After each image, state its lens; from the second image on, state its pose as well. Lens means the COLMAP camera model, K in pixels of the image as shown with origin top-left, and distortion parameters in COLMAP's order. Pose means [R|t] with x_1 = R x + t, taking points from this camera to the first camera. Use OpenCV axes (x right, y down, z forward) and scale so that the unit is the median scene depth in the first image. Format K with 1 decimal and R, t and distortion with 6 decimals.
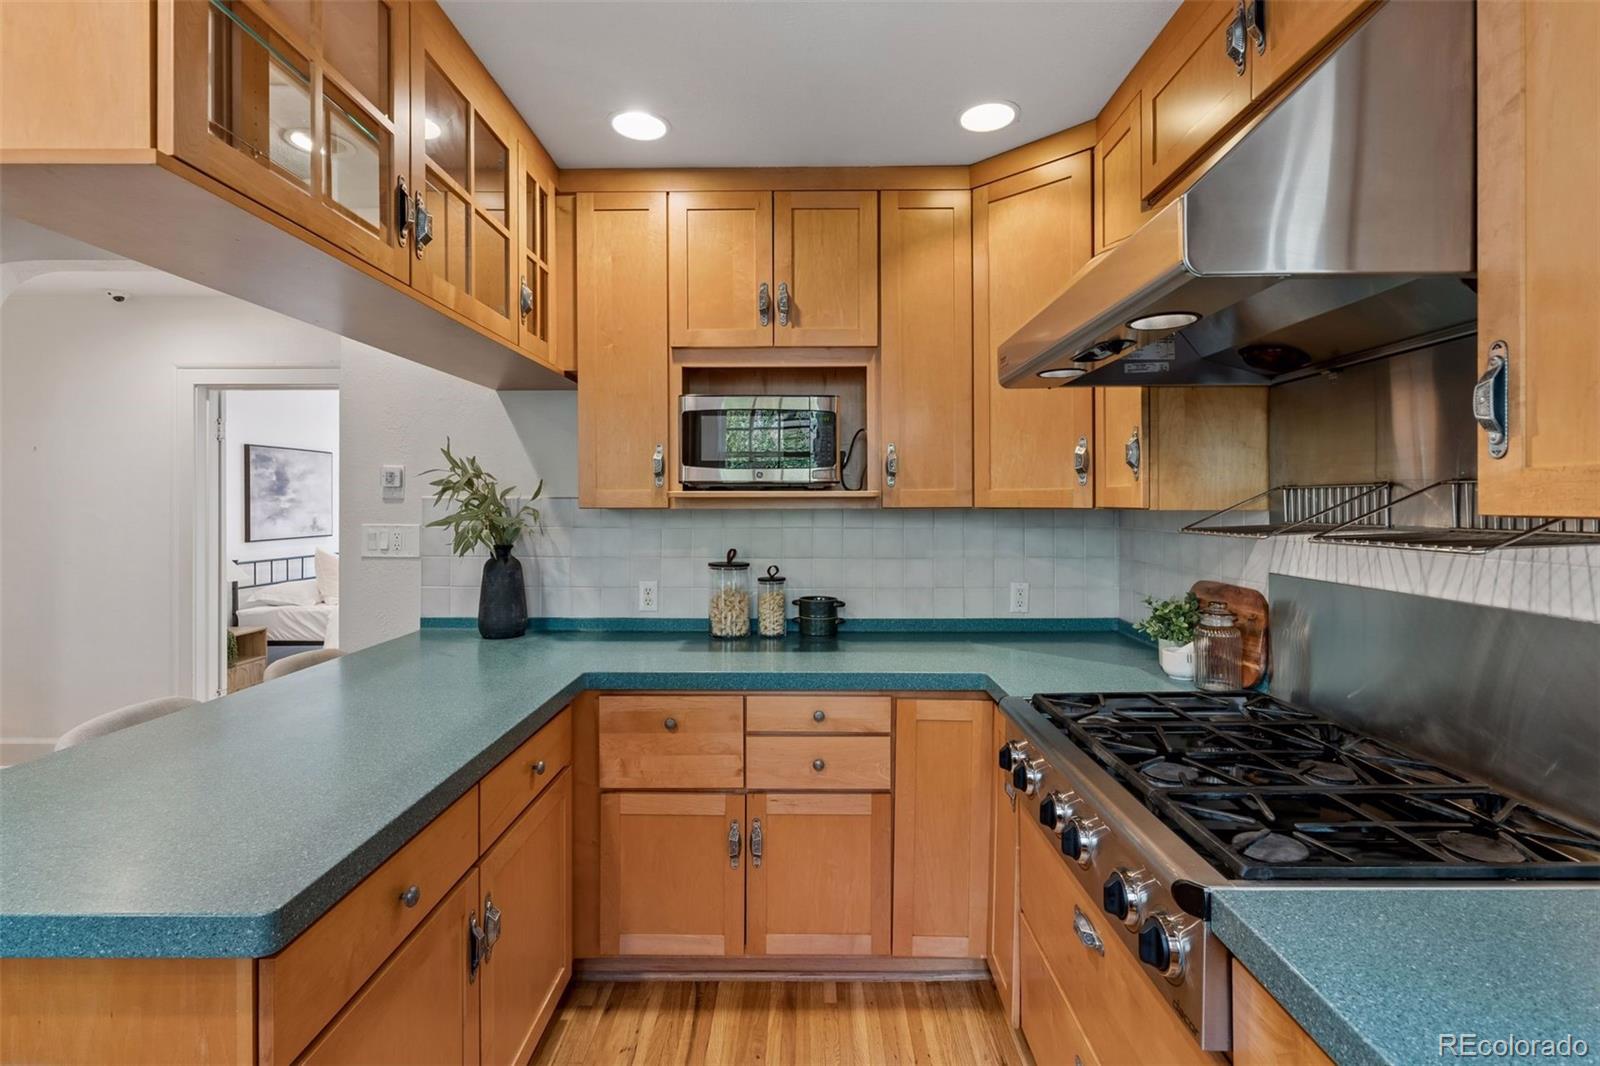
lens RADIAL K [[739.3, 0, 807.6], [0, 739.3, 505.8], [0, 0, 1]] dist [-0.001412, 0.000743]
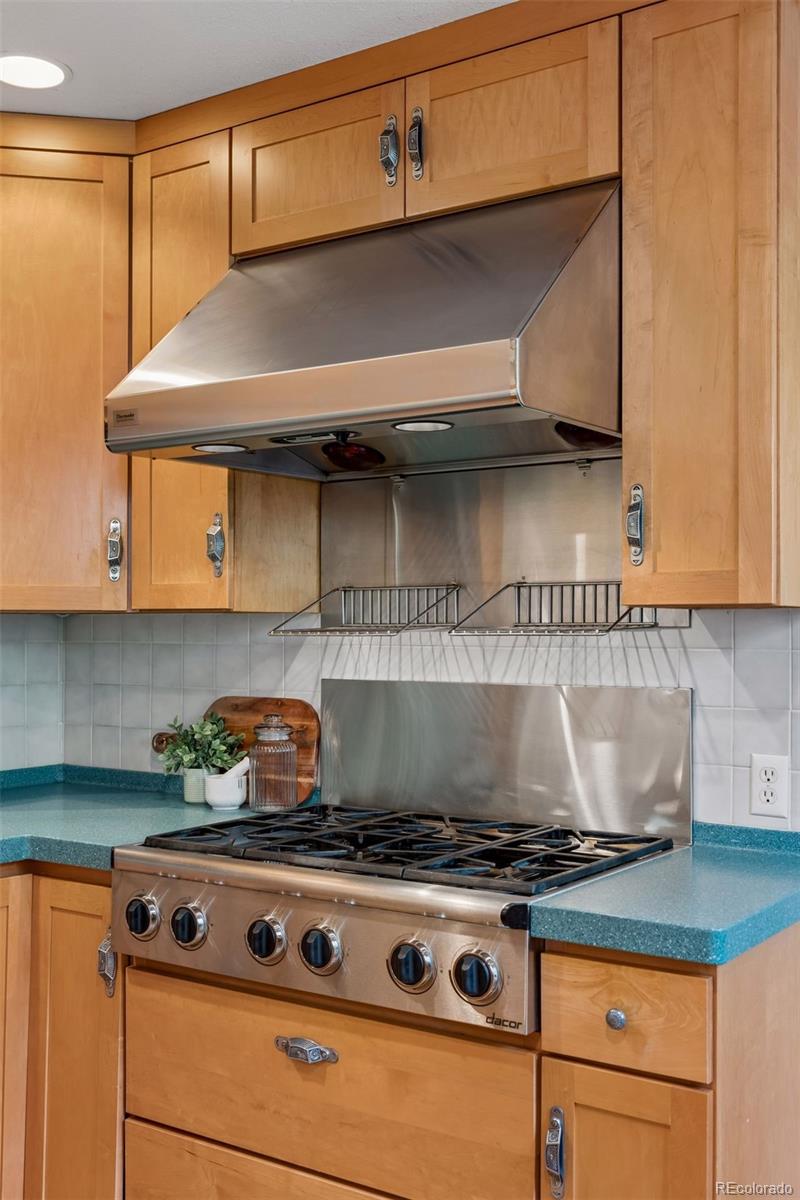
lens RADIAL K [[1298.3, 0, 401.1], [0, 1298.3, 619.5], [0, 0, 1]] dist [-0.008147, -0.006345]
pose [[0.571592, 0.007391, 0.820505, -0.592610], [0.002311, 0.999941, -0.010618, 0.028300], [-0.820535, 0.007965, 0.571541, -0.030552]]
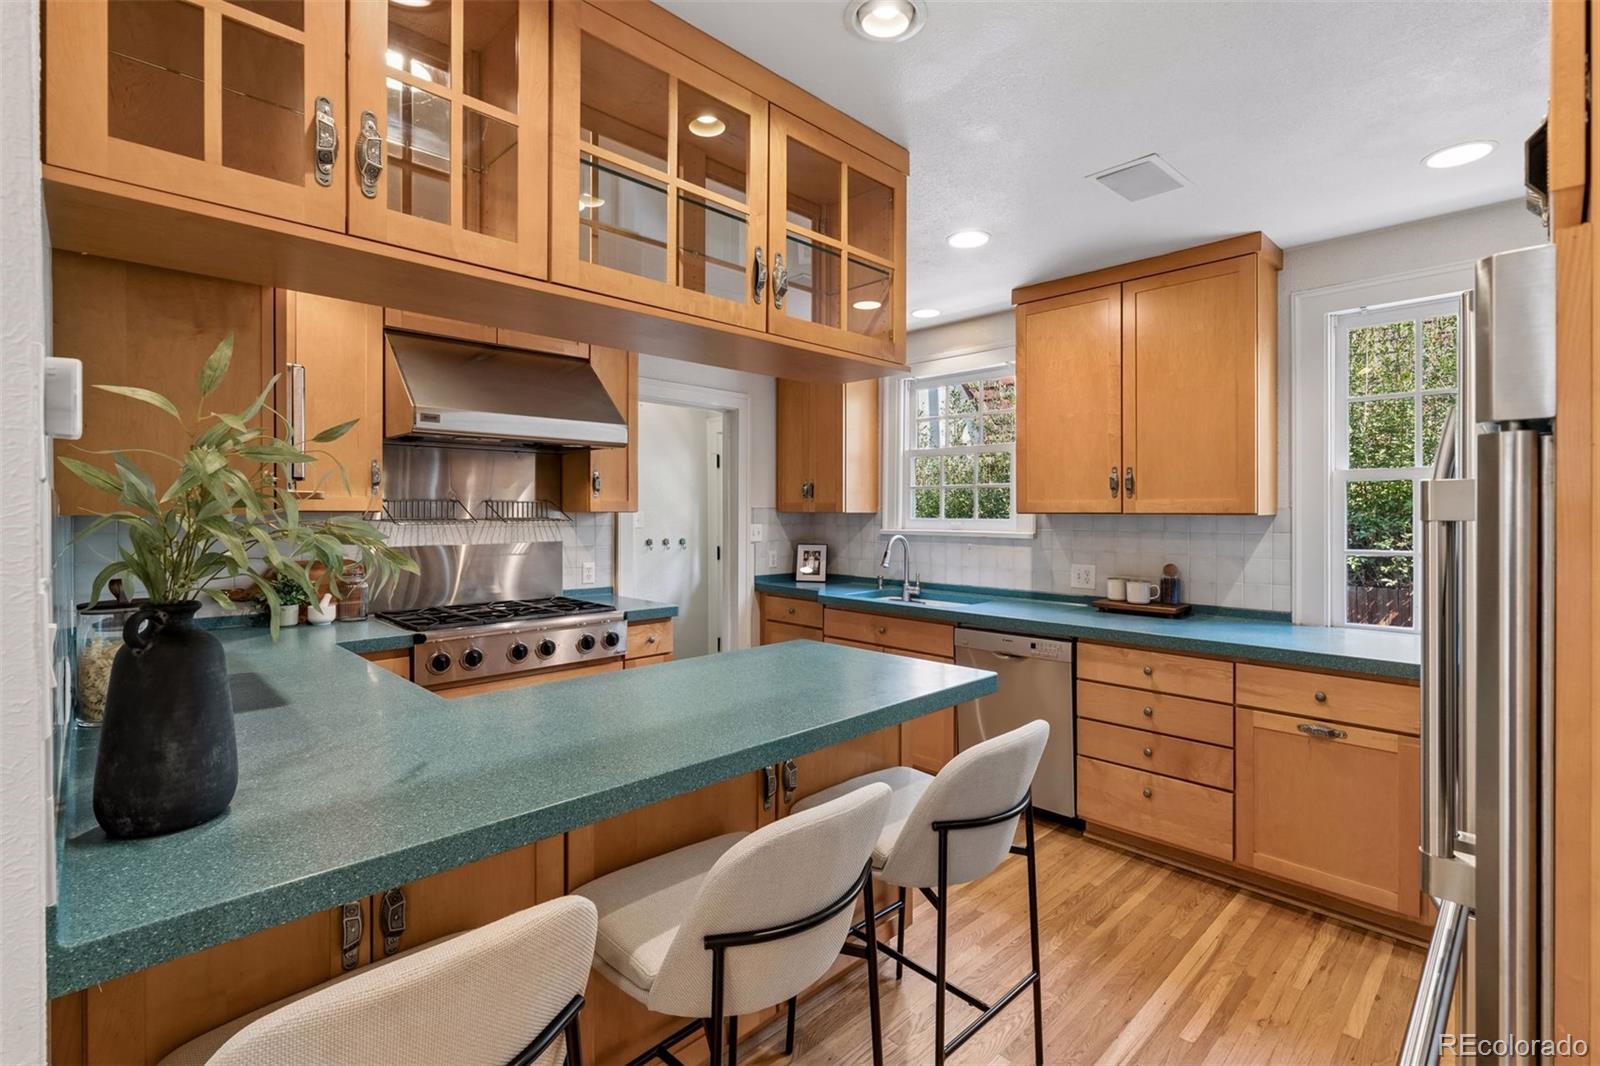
lens RADIAL K [[739.3, 0, 807.6], [0, 739.3, 505.8], [0, 0, 1]] dist [-0.001412, 0.000743]
pose [[-0.701799, 0.004893, 0.712358, -1.213756], [0.001646, 0.999985, -0.005246, 0.001601], [-0.712373, -0.002509, -0.701797, 1.297638]]
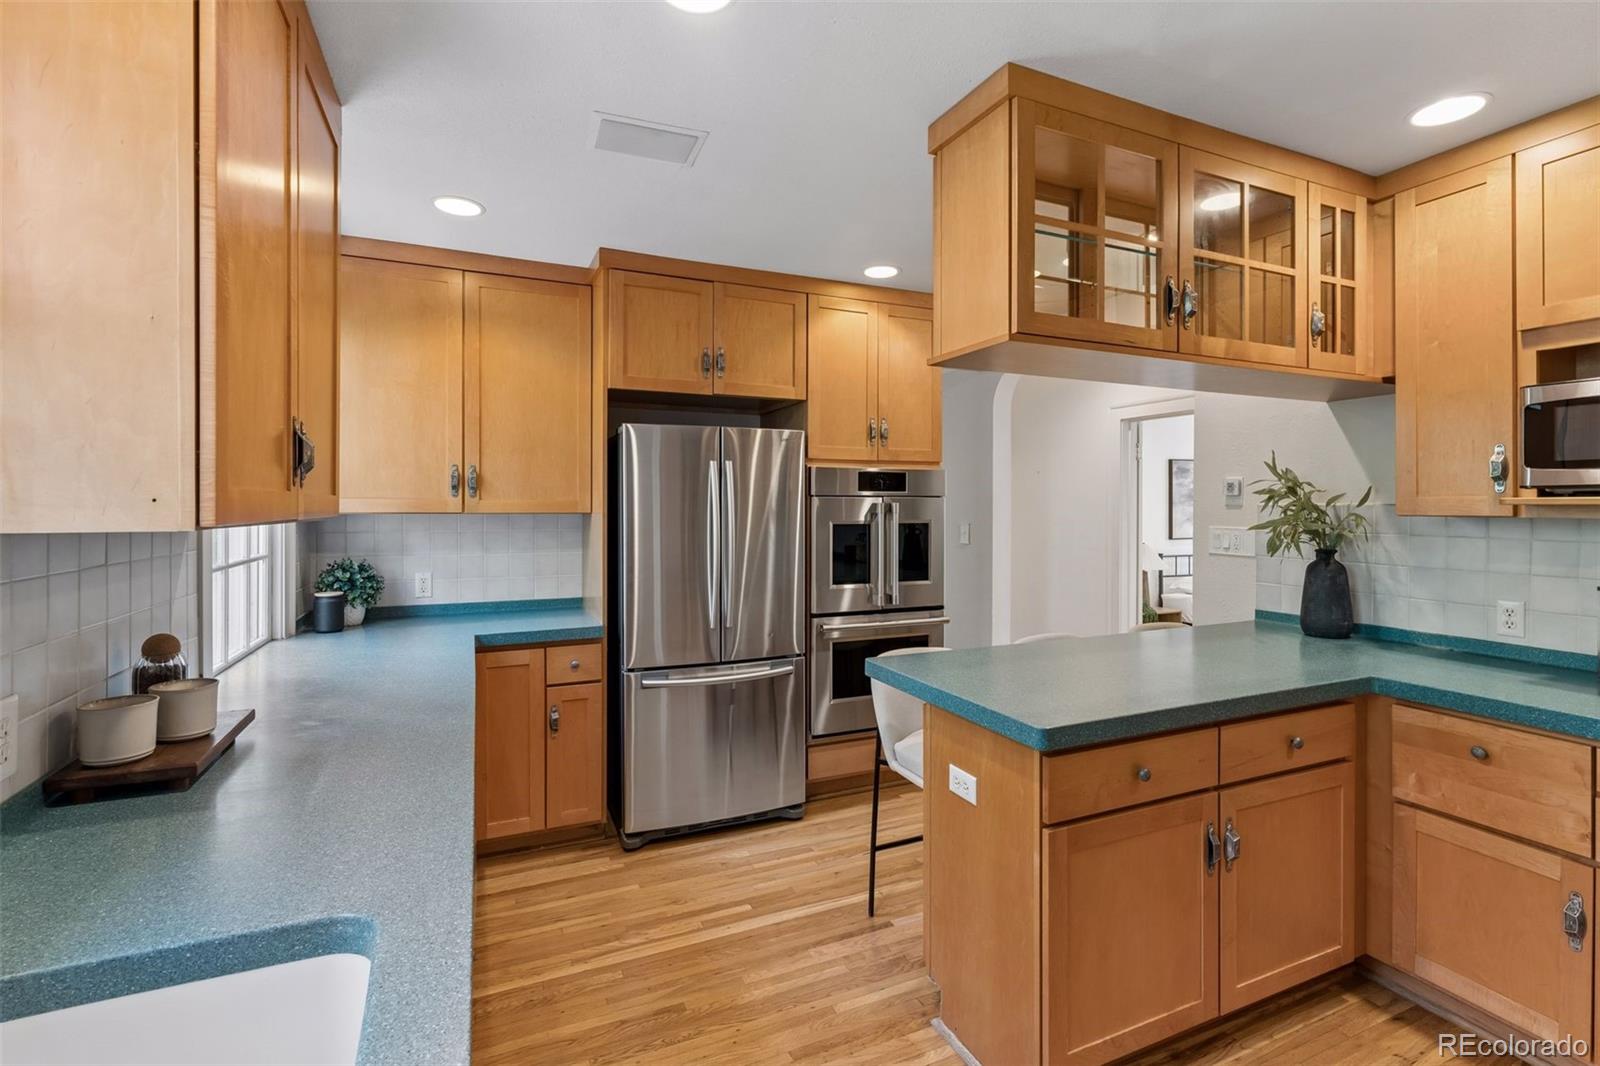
lens RADIAL K [[739.3, 0, 807.6], [0, 739.3, 505.8], [0, 0, 1]] dist [-0.001412, 0.000743]
pose [[0.409801, 0.000784, -0.912175, 0.301977], [-0.004681, 0.999988, -0.001244, -0.005488], [0.912163, 0.004779, 0.409800, -0.130800]]
